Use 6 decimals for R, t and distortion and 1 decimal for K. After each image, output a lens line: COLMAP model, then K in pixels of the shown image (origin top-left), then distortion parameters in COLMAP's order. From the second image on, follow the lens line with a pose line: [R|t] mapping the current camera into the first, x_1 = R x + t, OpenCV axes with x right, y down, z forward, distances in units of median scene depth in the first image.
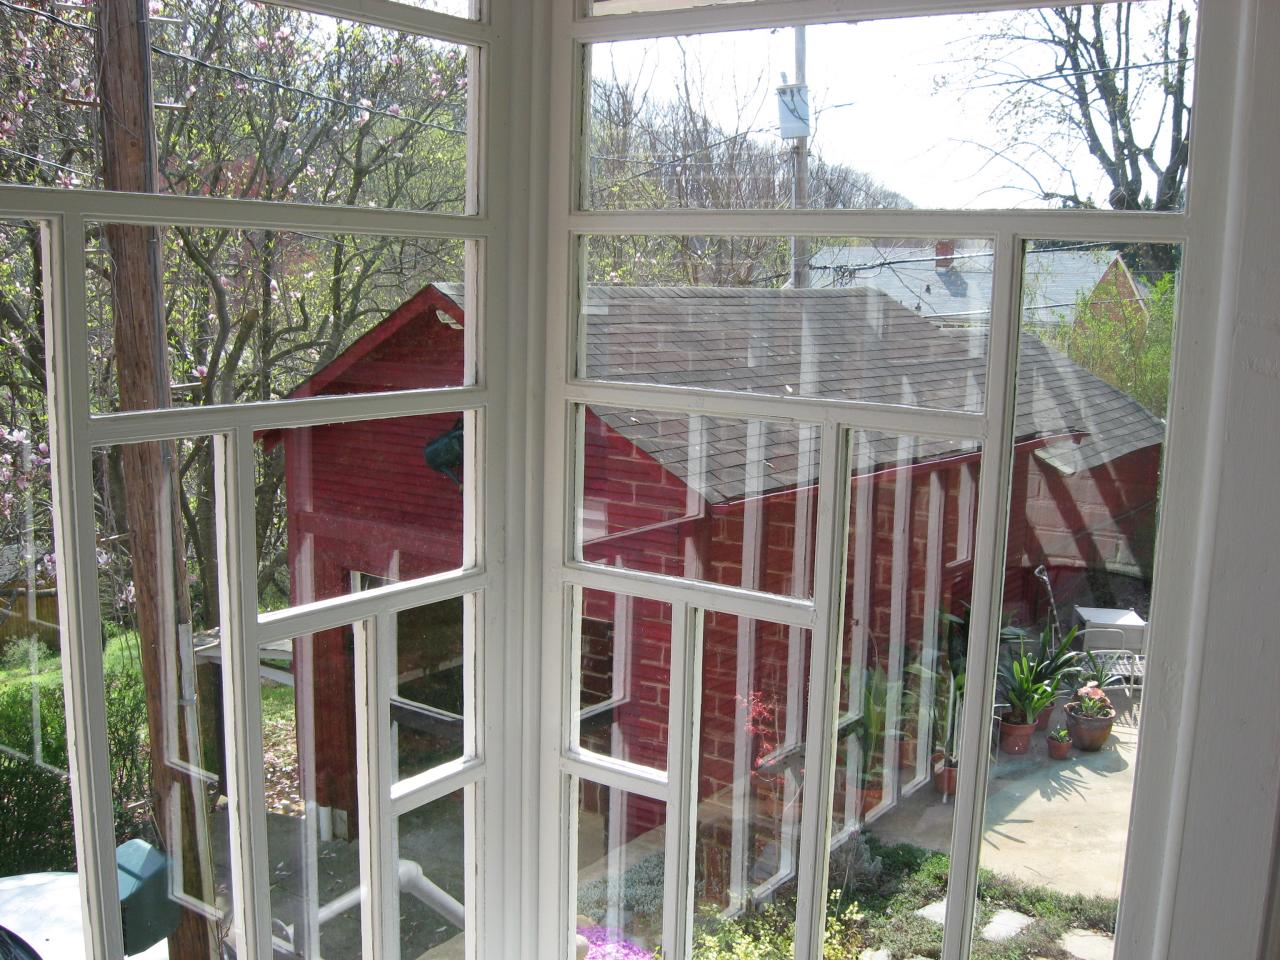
lens RADIAL K [[1330.0, 0, 642.4], [0, 1330.0, 487.1], [0, 0, 1]] dist [-0.118037, 0.000000]
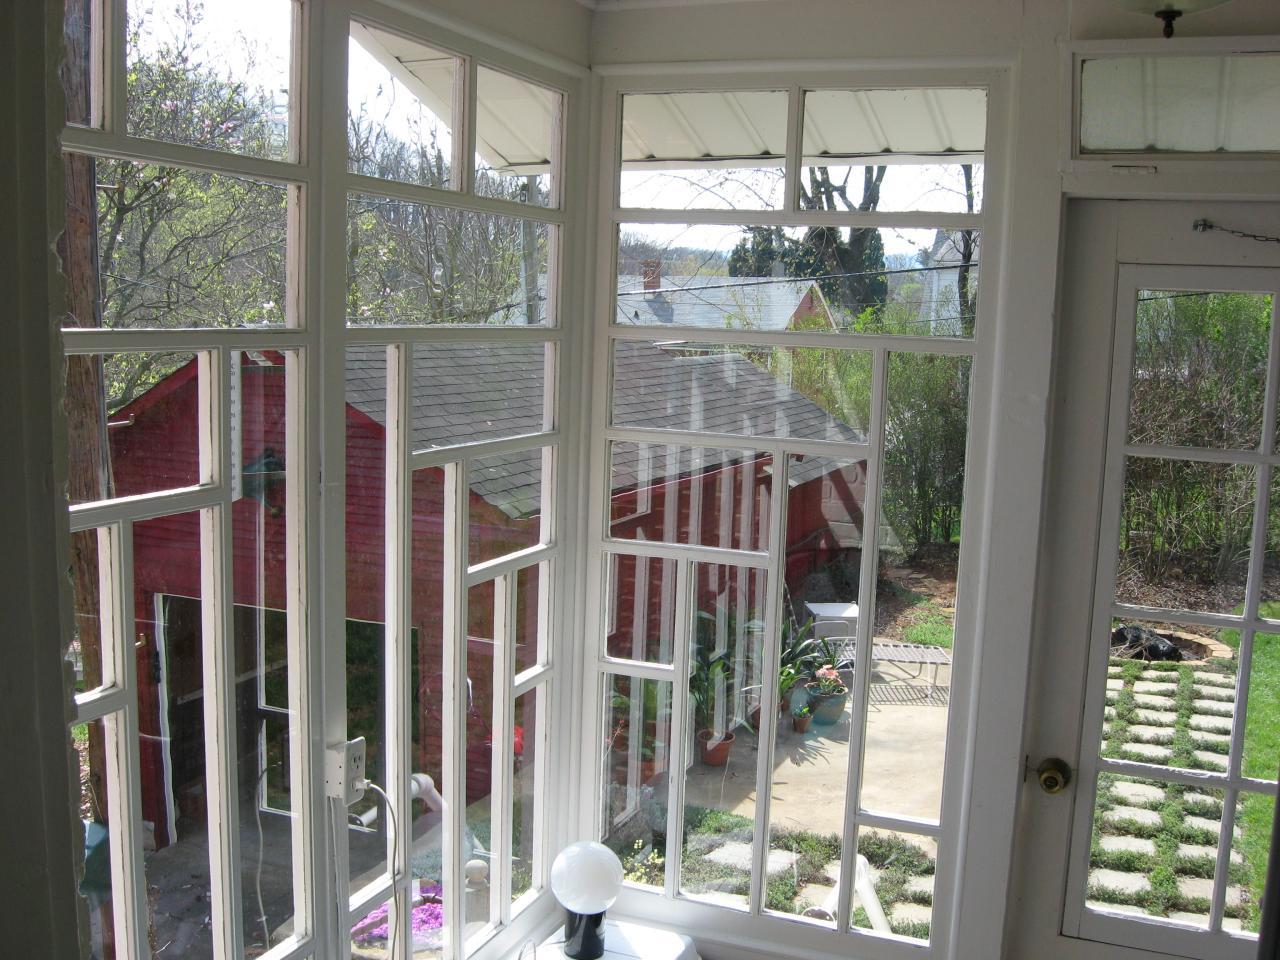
lens RADIAL K [[1330.0, 0, 638.9], [0, 1330.0, 477.9], [0, 0, 1]] dist [-0.118037, 0.000000]
pose [[0.975884, -0.020263, 0.217347, -0.077172], [0.025444, 0.999454, -0.021064, 0.003824], [-0.216802, 0.026086, 0.975867, -0.124891]]
